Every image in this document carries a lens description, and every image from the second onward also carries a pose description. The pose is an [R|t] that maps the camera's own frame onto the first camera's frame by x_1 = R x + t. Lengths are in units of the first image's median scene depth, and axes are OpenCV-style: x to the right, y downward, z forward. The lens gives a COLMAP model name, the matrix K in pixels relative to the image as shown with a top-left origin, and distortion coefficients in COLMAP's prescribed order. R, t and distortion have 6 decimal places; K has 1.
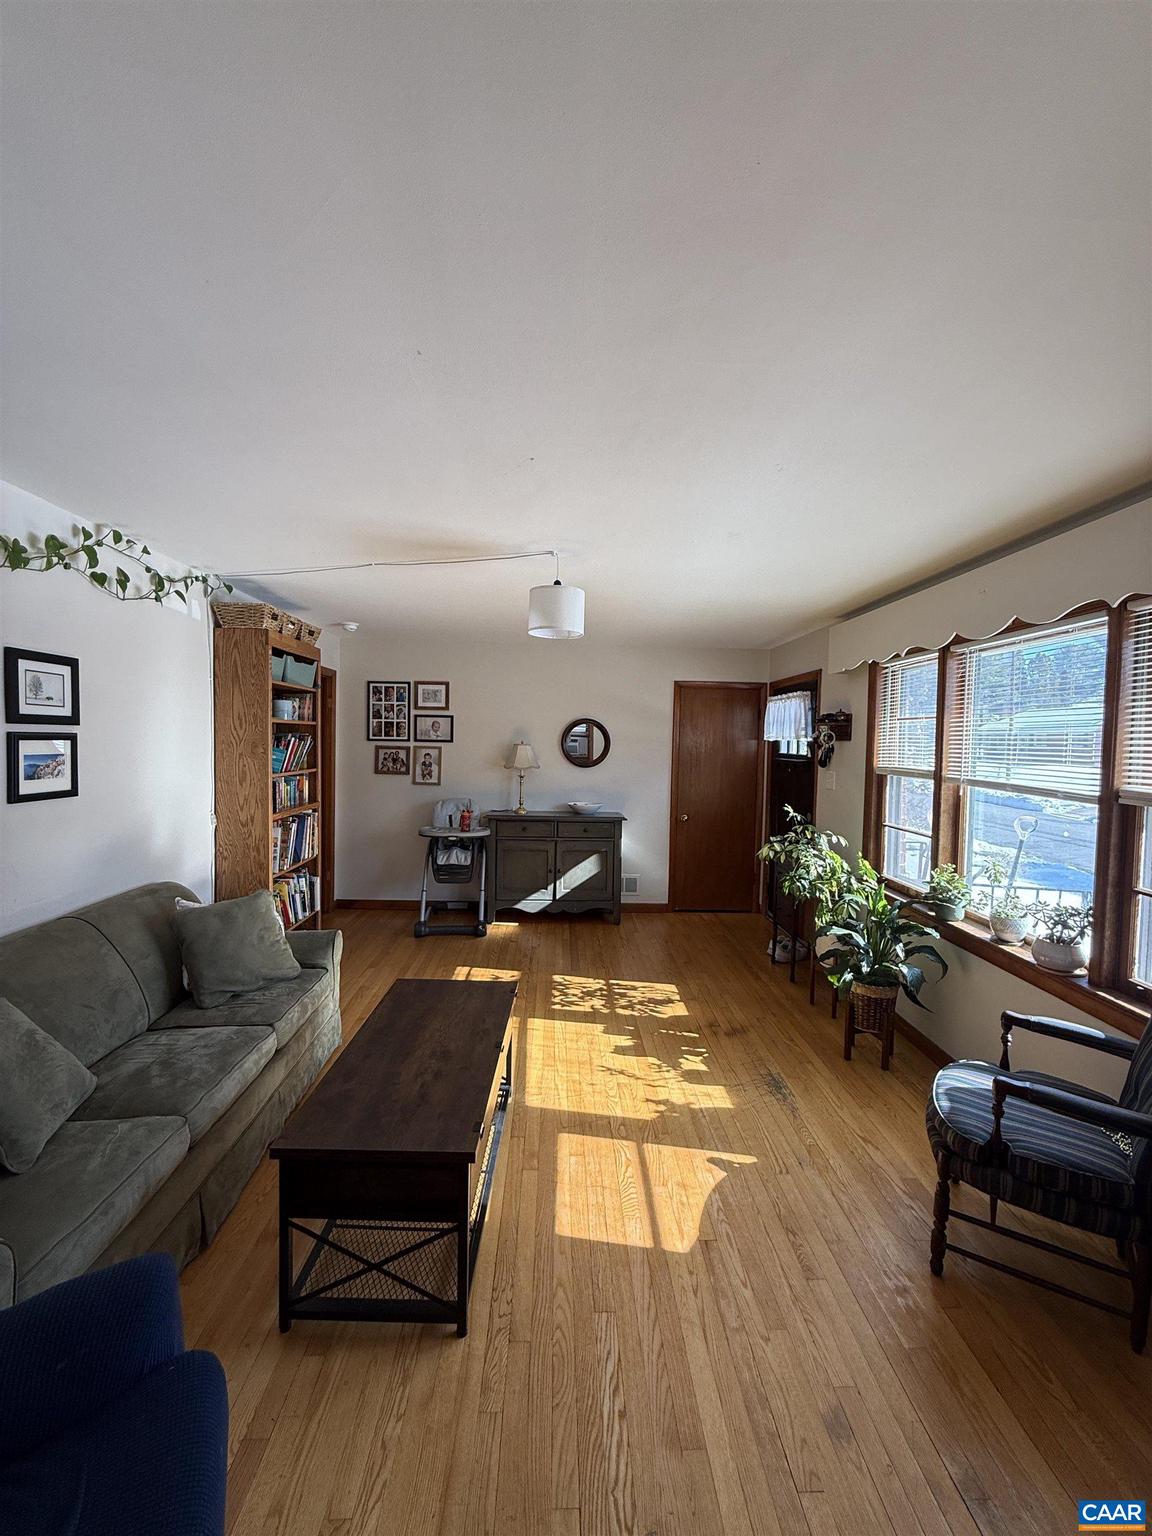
lens RADIAL K [[609.1, 0, 577.2], [0, 609.1, 760.7], [0, 0, 1]] dist [-0.002931, 0.000476]
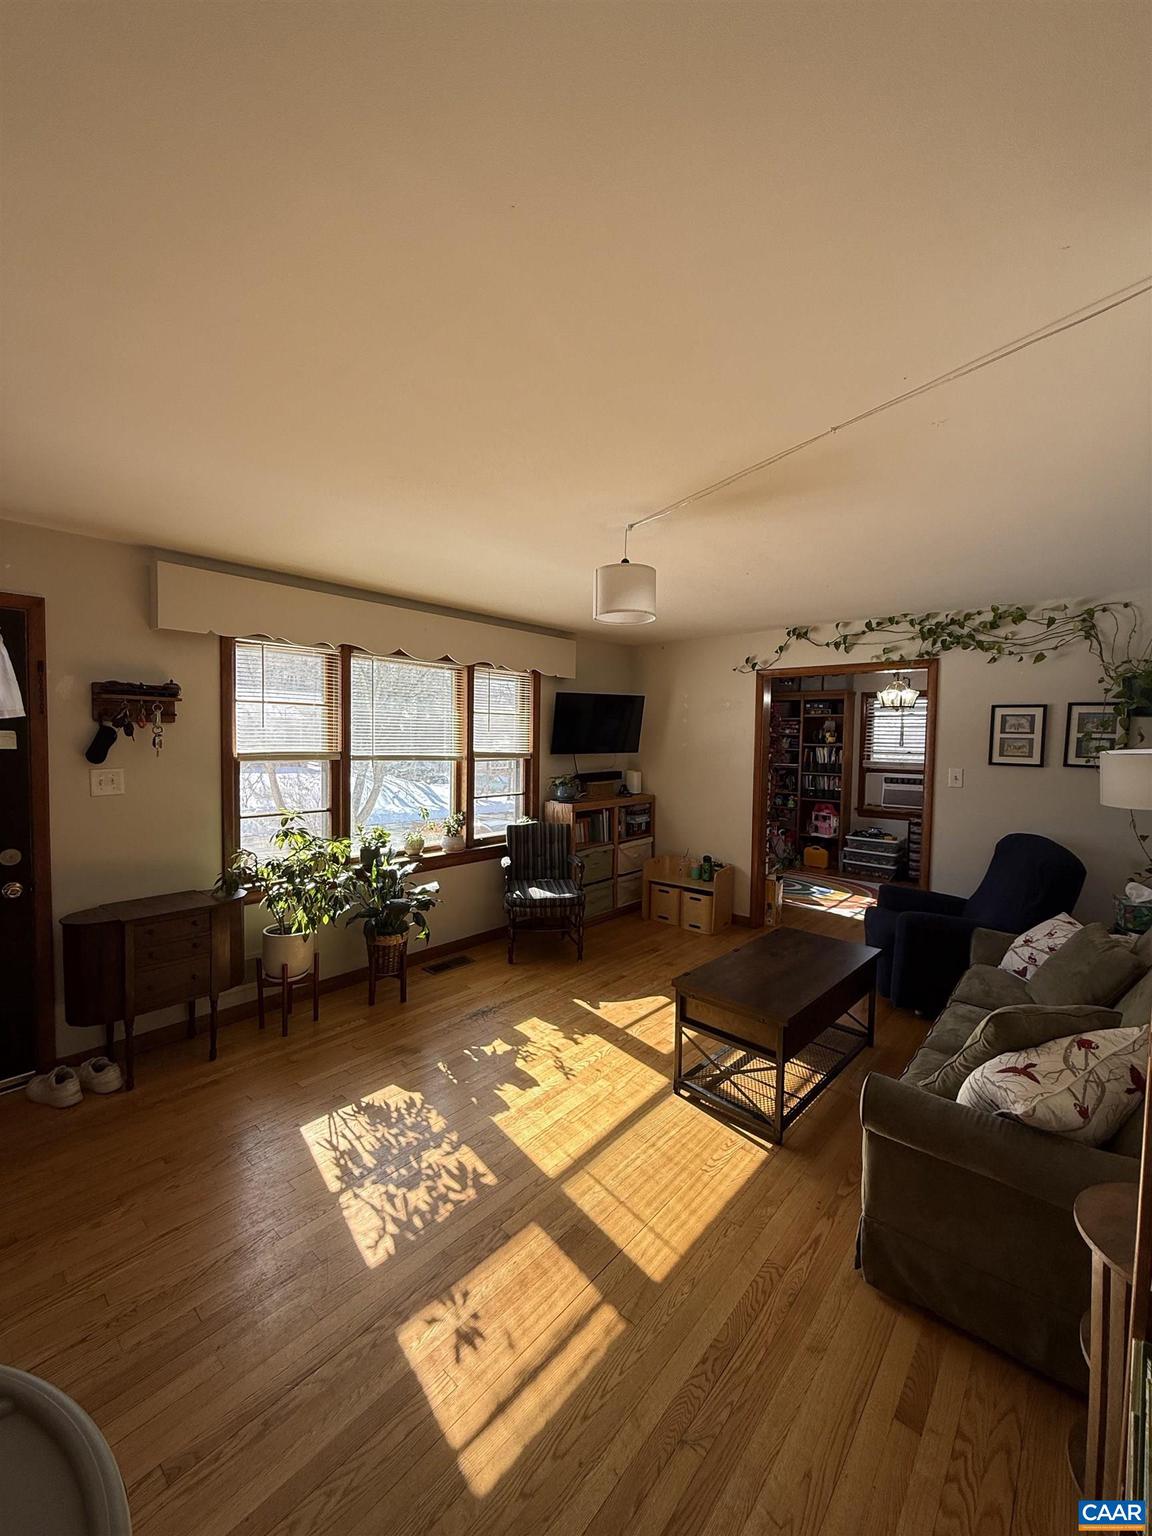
lens RADIAL K [[609.1, 0, 576.8], [0, 609.1, 758.0], [0, 0, 1]] dist [-0.002931, 0.000476]
pose [[-0.728945, -0.057491, 0.682154, -0.603901], [-0.006873, 0.997032, 0.076684, -0.071280], [-0.684538, 0.051210, -0.727176, 1.696453]]
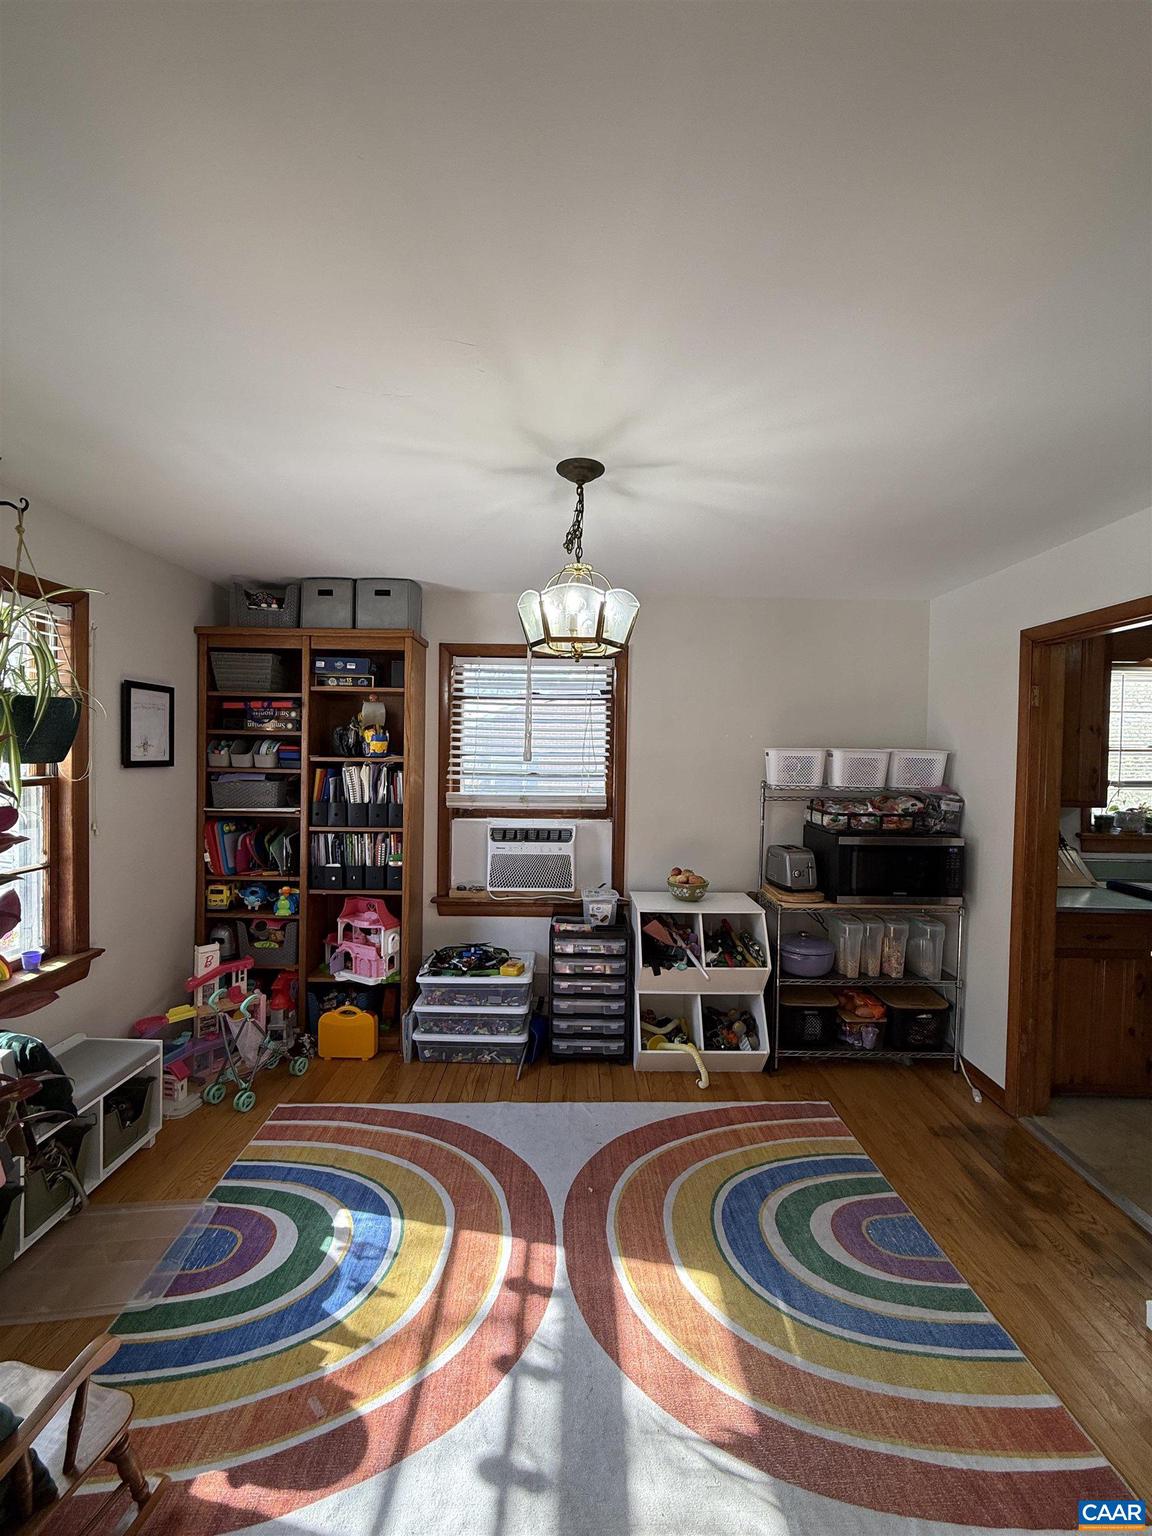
lens RADIAL K [[609.1, 0, 575.8], [0, 609.1, 767.8], [0, 0, 1]] dist [-0.002931, 0.000476]
pose [[-0.998515, -0.041152, 0.035705, -0.013263], [-0.038595, 0.996830, 0.069574, -0.010227], [-0.038454, 0.068093, -0.996938, 0.134263]]
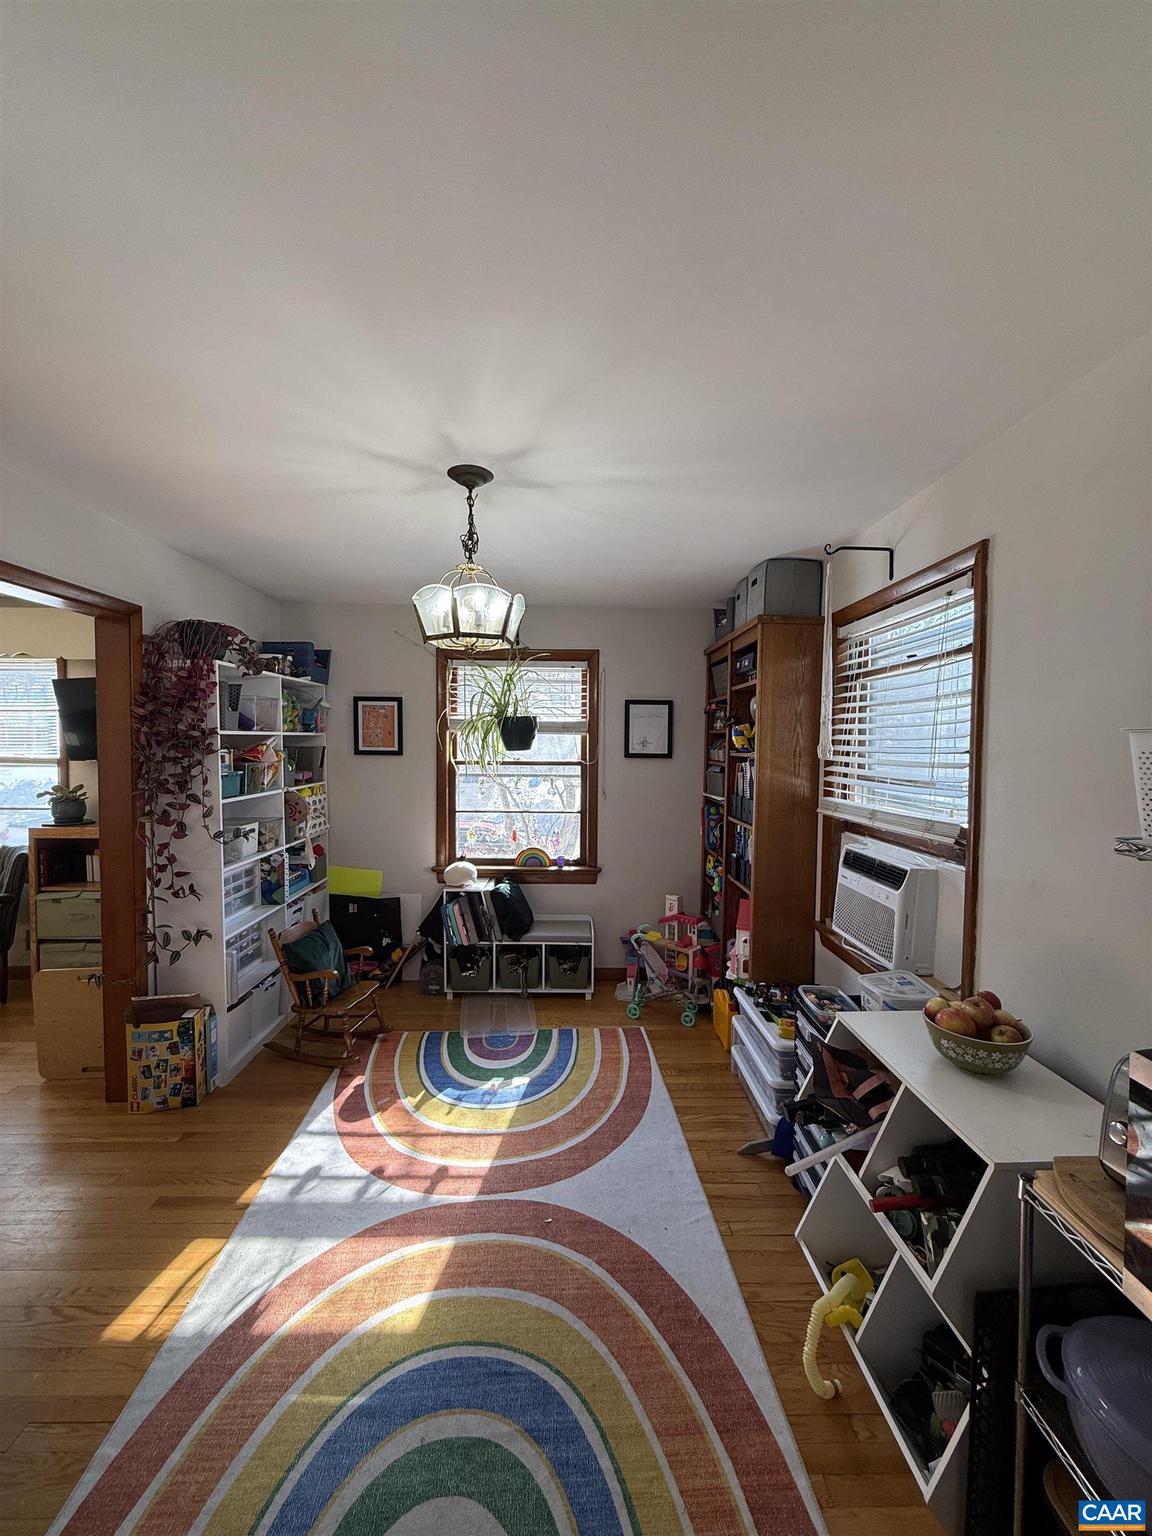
lens RADIAL K [[609.1, 0, 575.8], [0, 609.1, 767.4], [0, 0, 1]] dist [-0.002931, 0.000476]
pose [[0.012869, -0.067849, 0.997613, -0.699226], [0.030615, 0.997254, 0.067429, 0.005719], [-0.999448, 0.029674, 0.014910, -0.663711]]
